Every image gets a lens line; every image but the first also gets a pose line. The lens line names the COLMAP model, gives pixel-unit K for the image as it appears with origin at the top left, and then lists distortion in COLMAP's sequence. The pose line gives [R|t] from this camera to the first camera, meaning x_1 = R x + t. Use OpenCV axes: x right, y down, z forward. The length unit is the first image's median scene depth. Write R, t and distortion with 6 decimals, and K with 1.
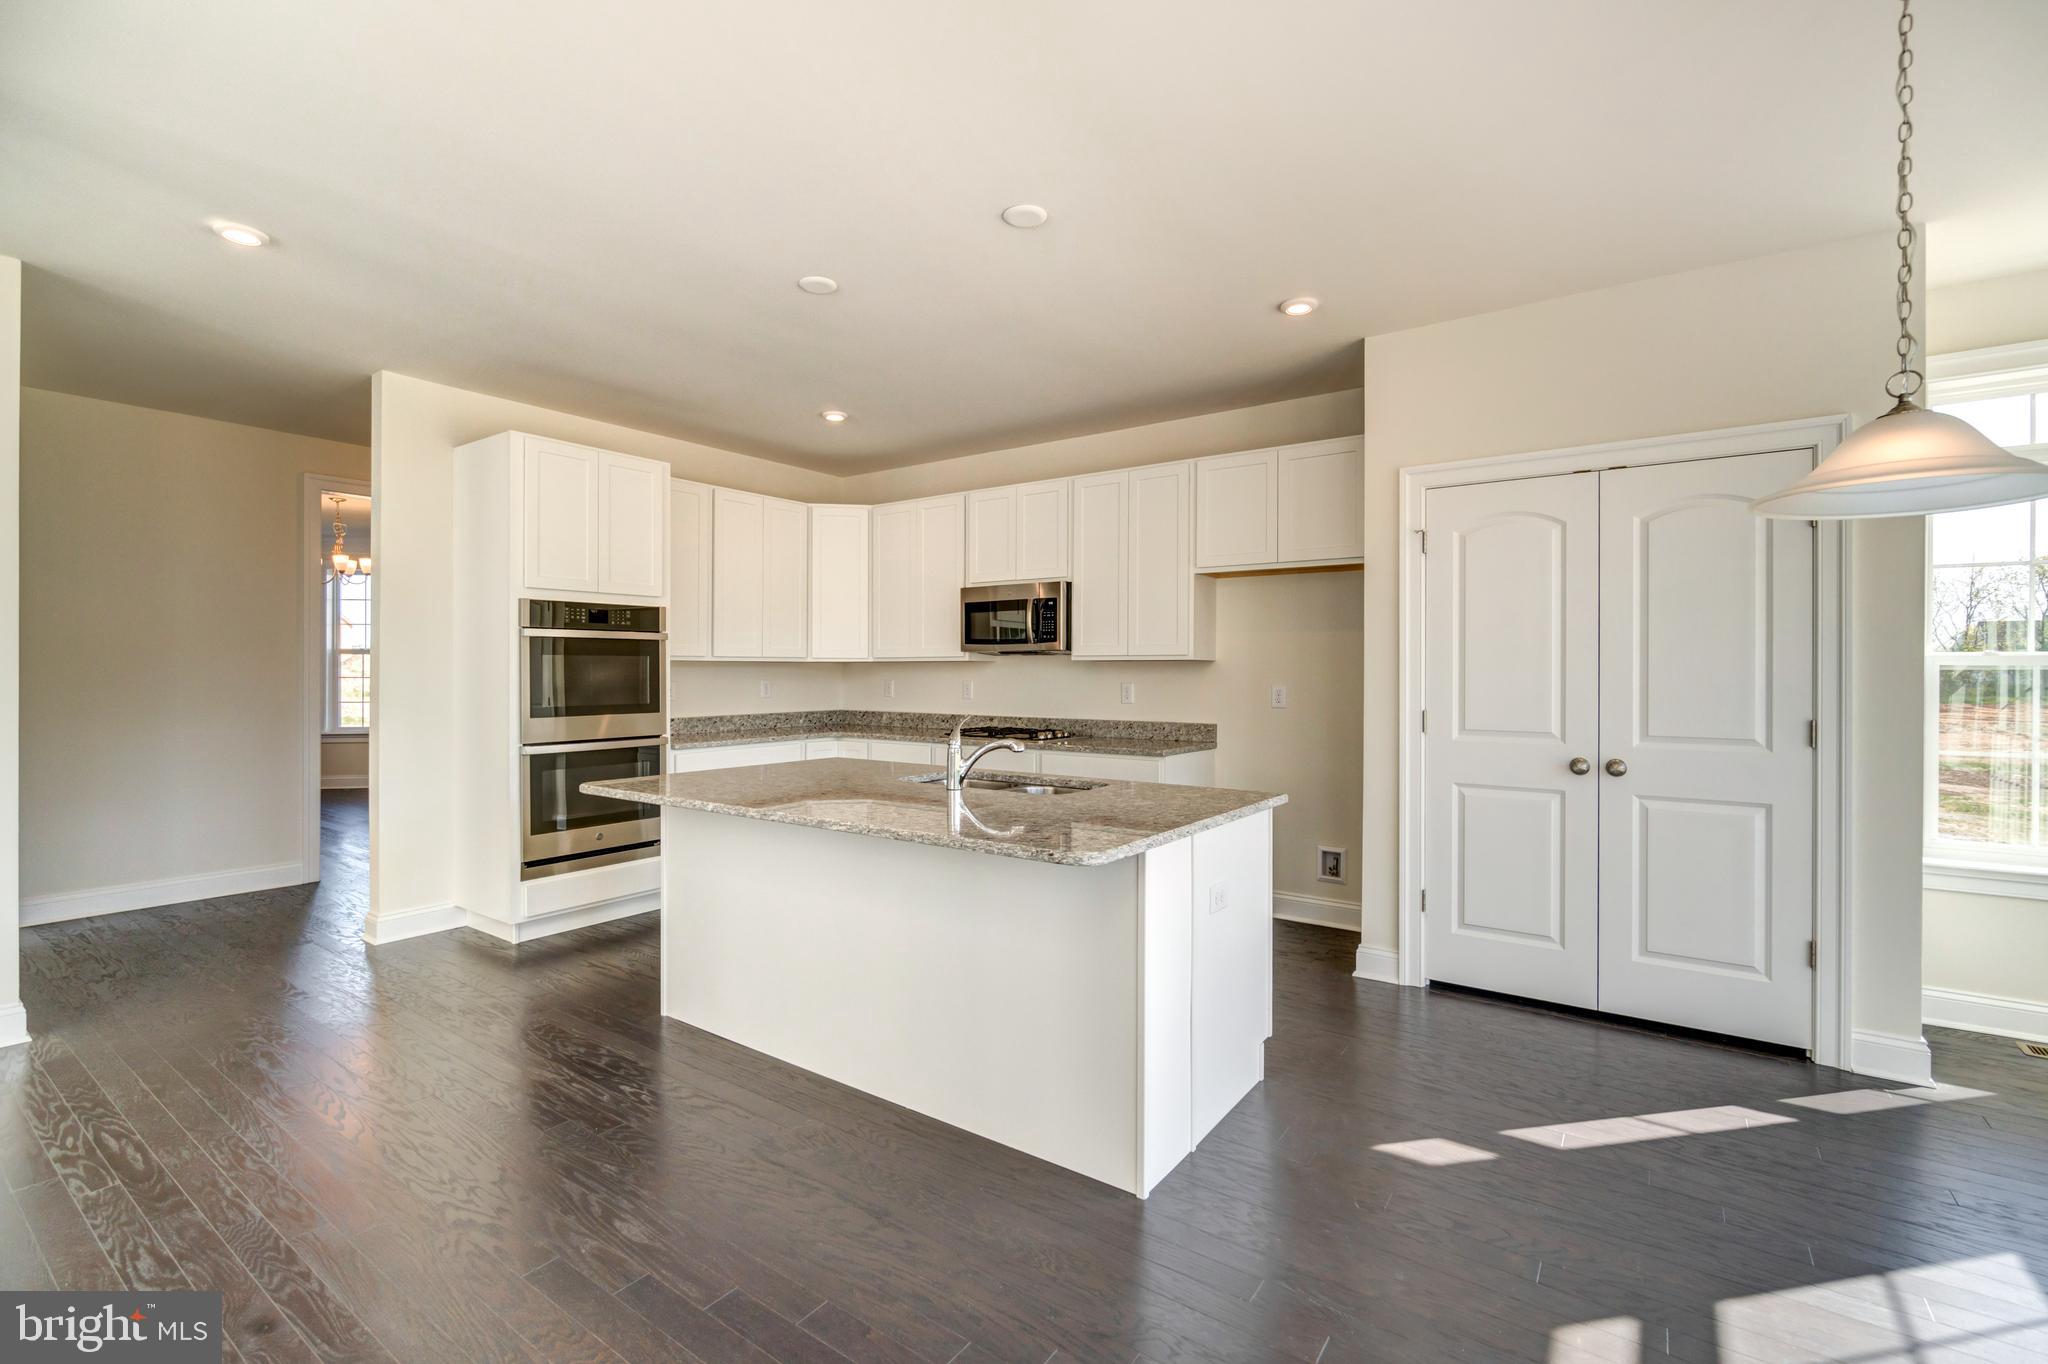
lens RADIAL K [[904.9, 0, 1020.4], [0, 904.9, 665.9], [0, 0, 1]] dist [-0.000758, -0.000180]
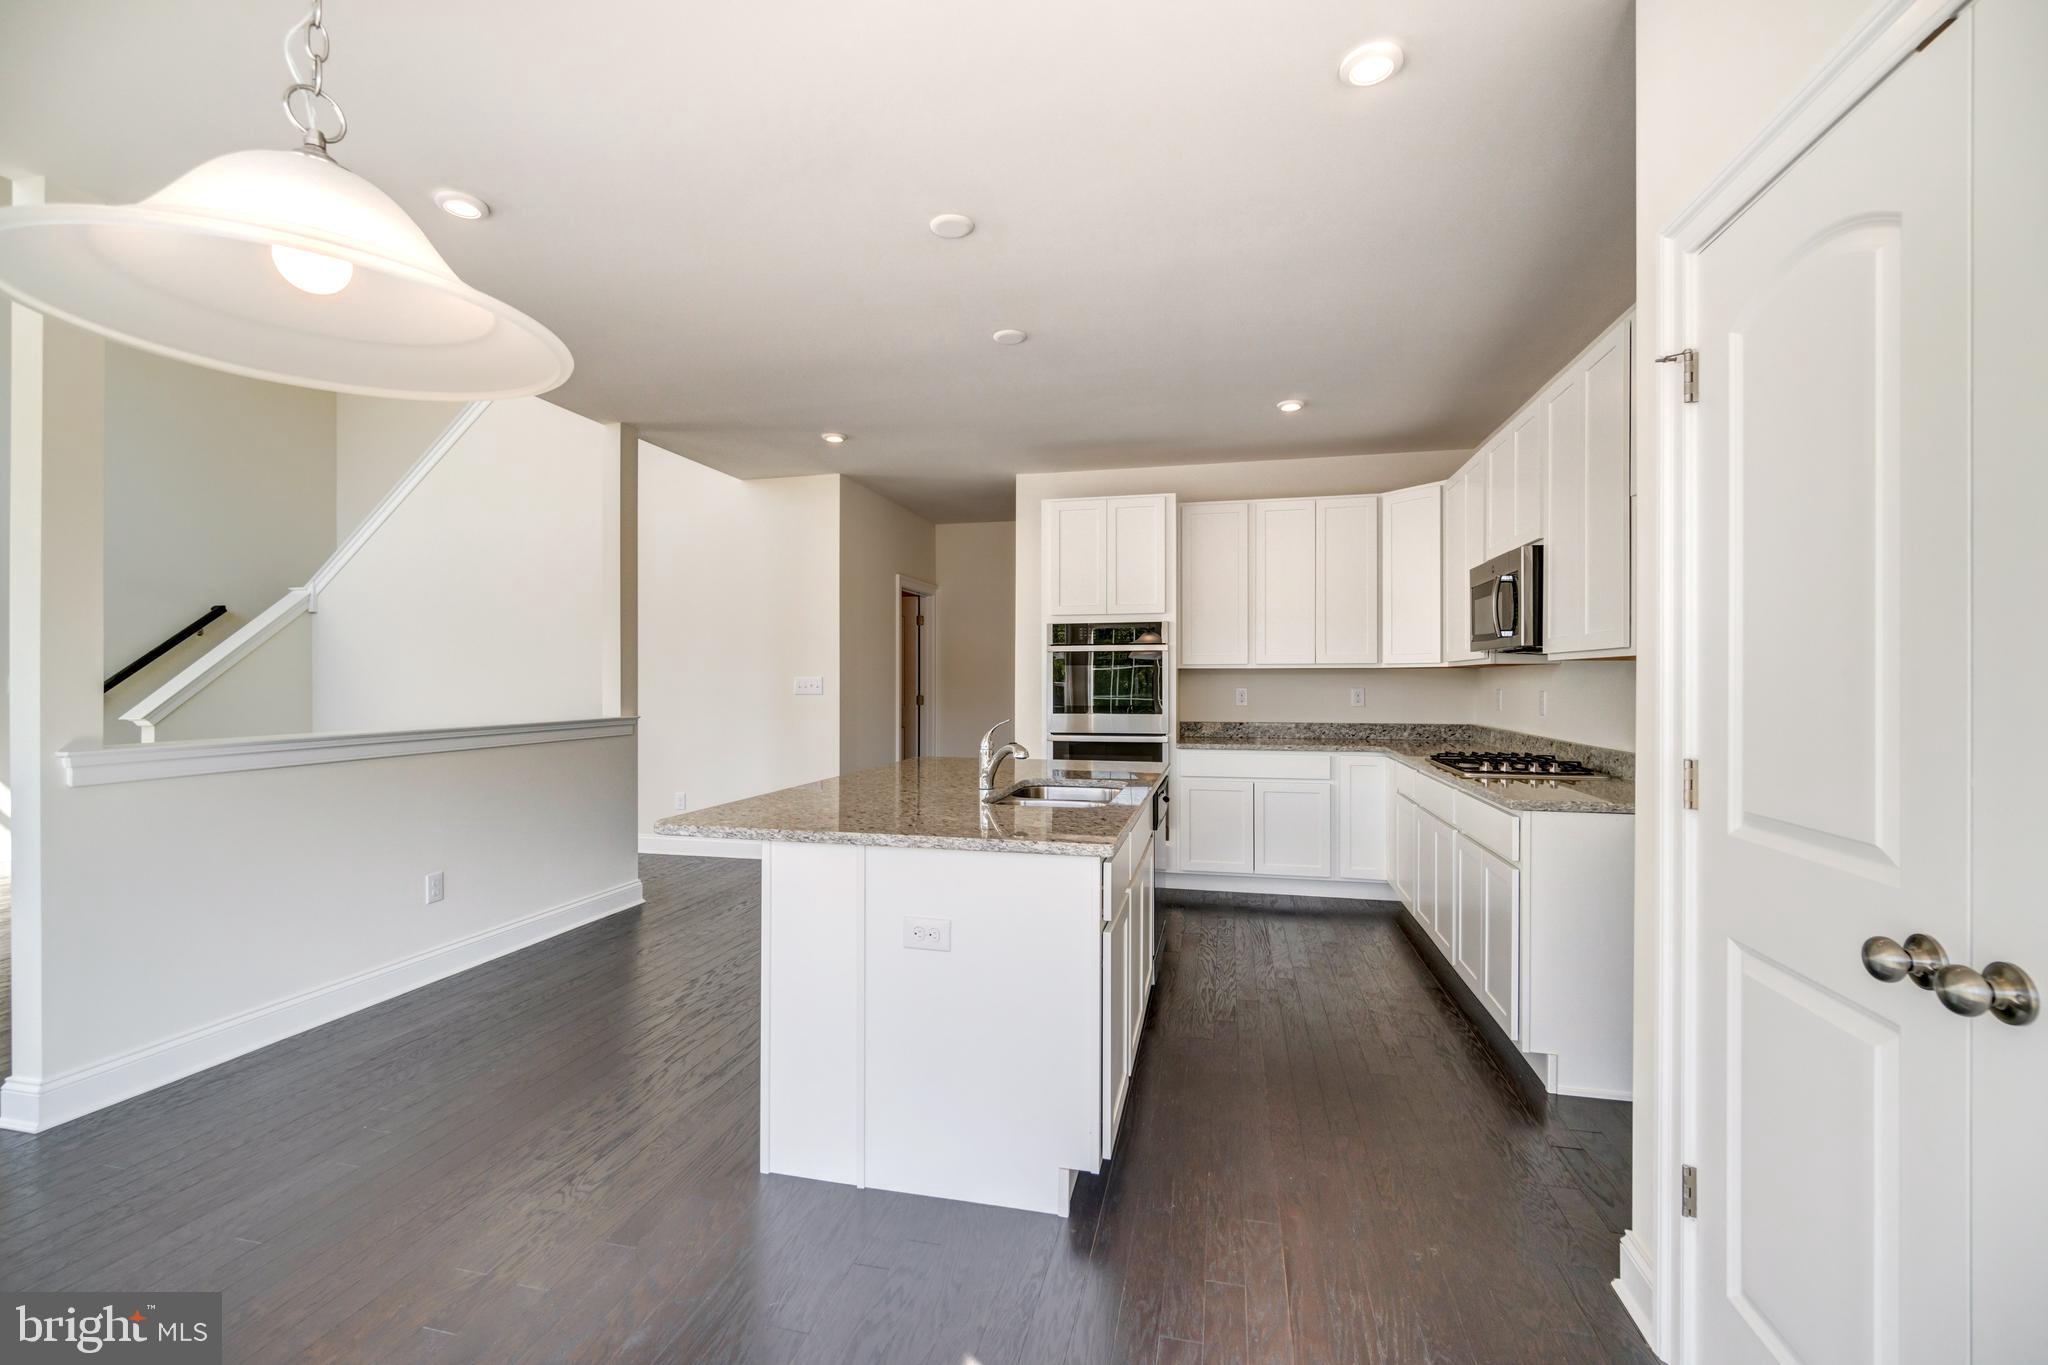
lens RADIAL K [[882.0, 0, 1019.2], [0, 882.0, 674.3], [0, 0, 1]] dist [-0.000798, 0.000124]
pose [[0.375289, -0.007477, -0.926878, 0.575090], [0.004243, 0.999971, -0.006349, 0.007629], [0.926898, -0.001550, 0.375309, 0.425962]]
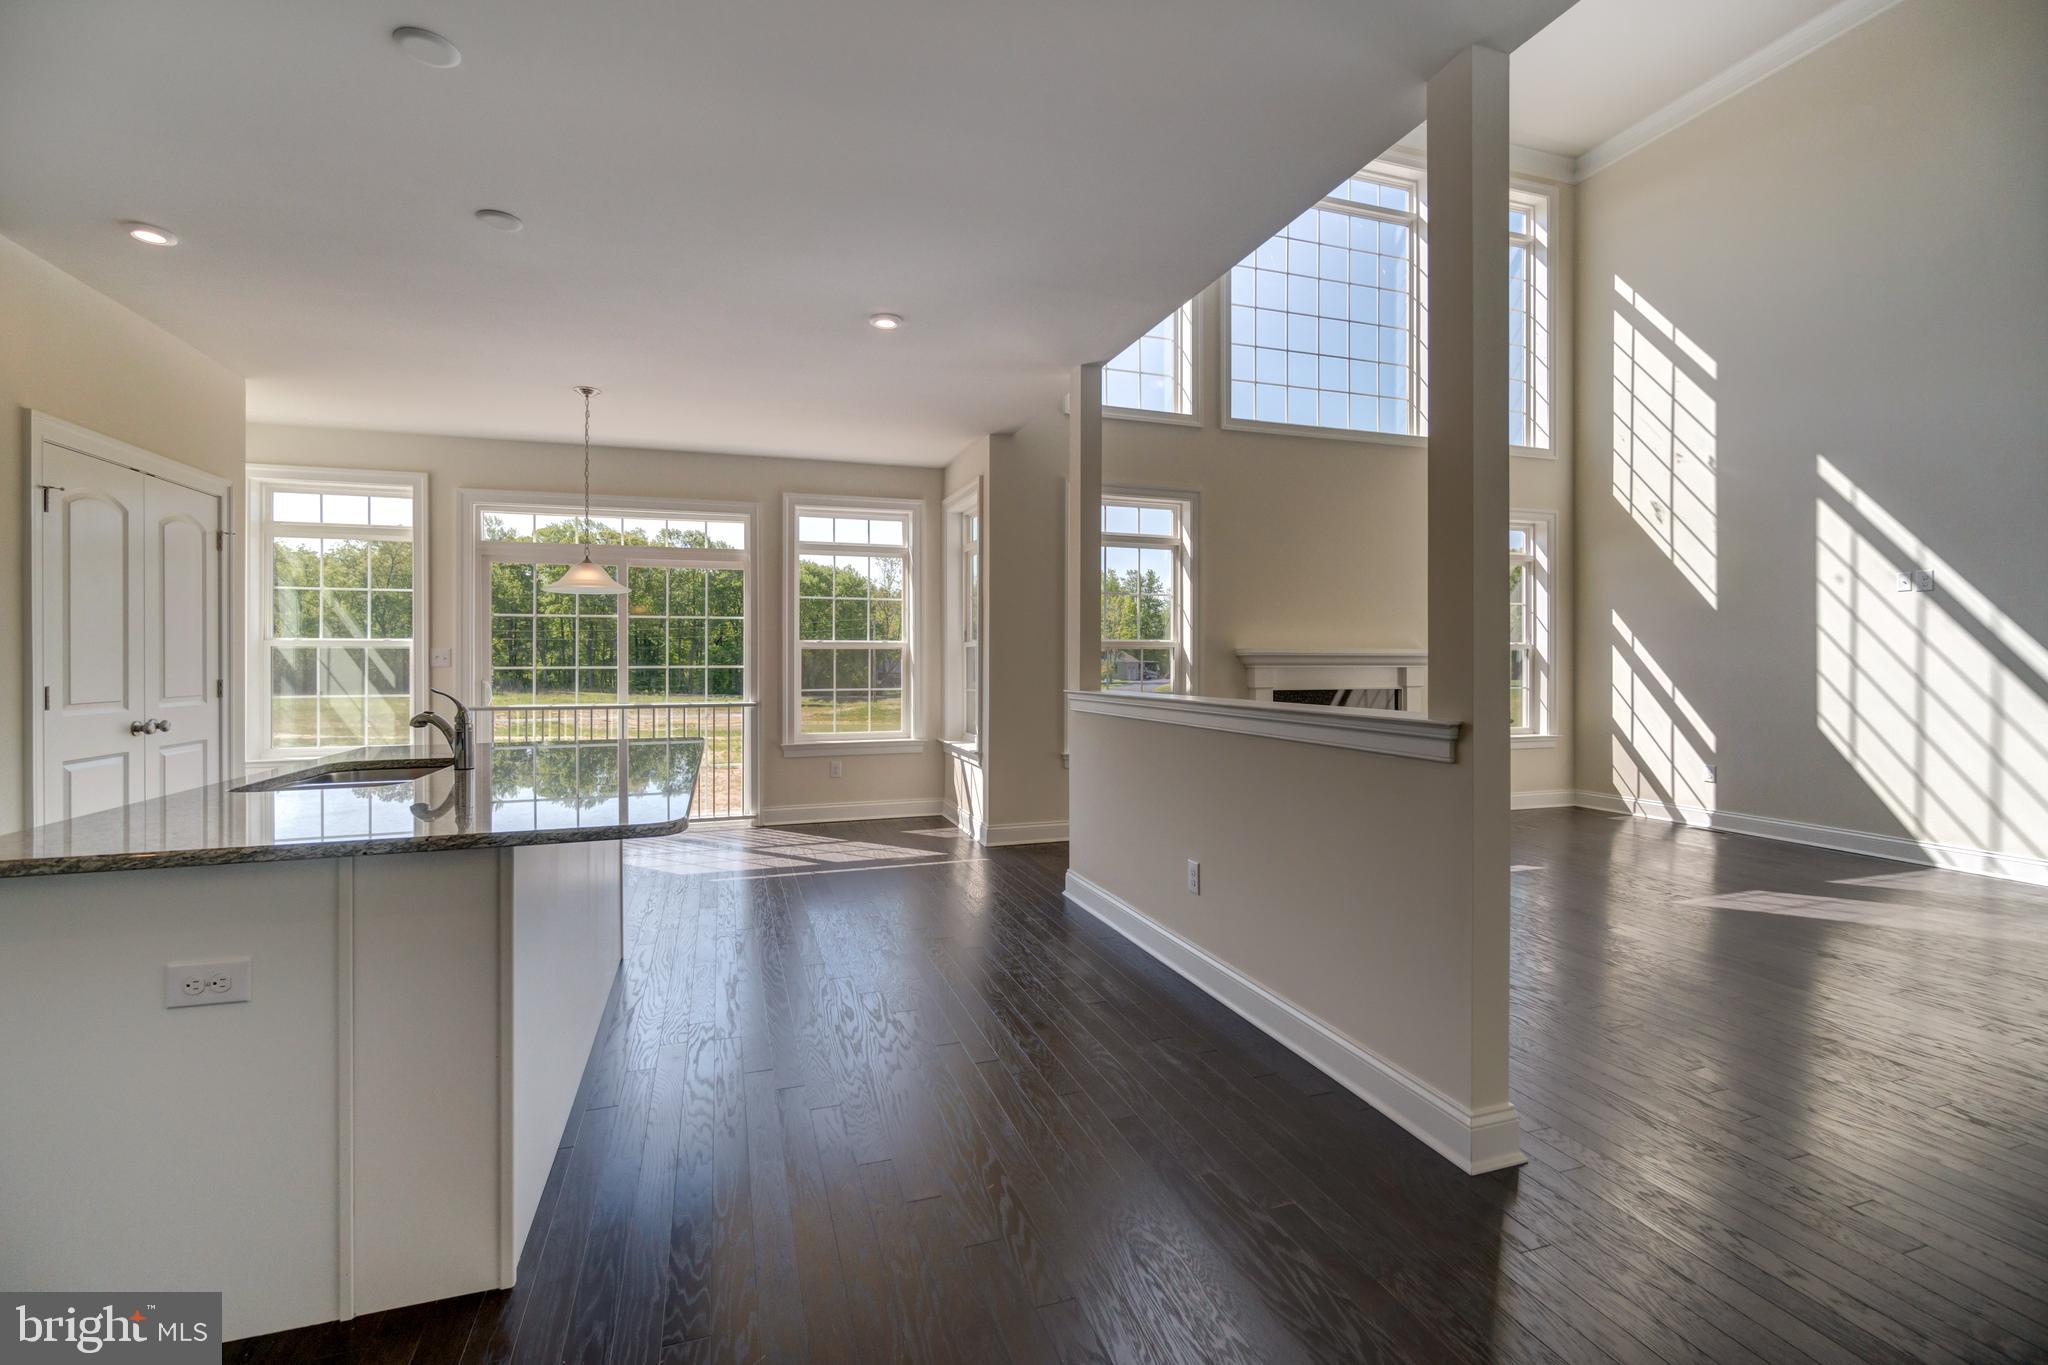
lens RADIAL K [[900.5, 0, 1019.2], [0, 900.5, 654.6], [0, 0, 1]] dist [-0.001278, 0.011481]
pose [[-0.812296, -0.000972, 0.583245, -0.700425], [-0.003543, 0.999988, -0.003269, 0.012417], [-0.583235, -0.004722, -0.812290, 0.938643]]
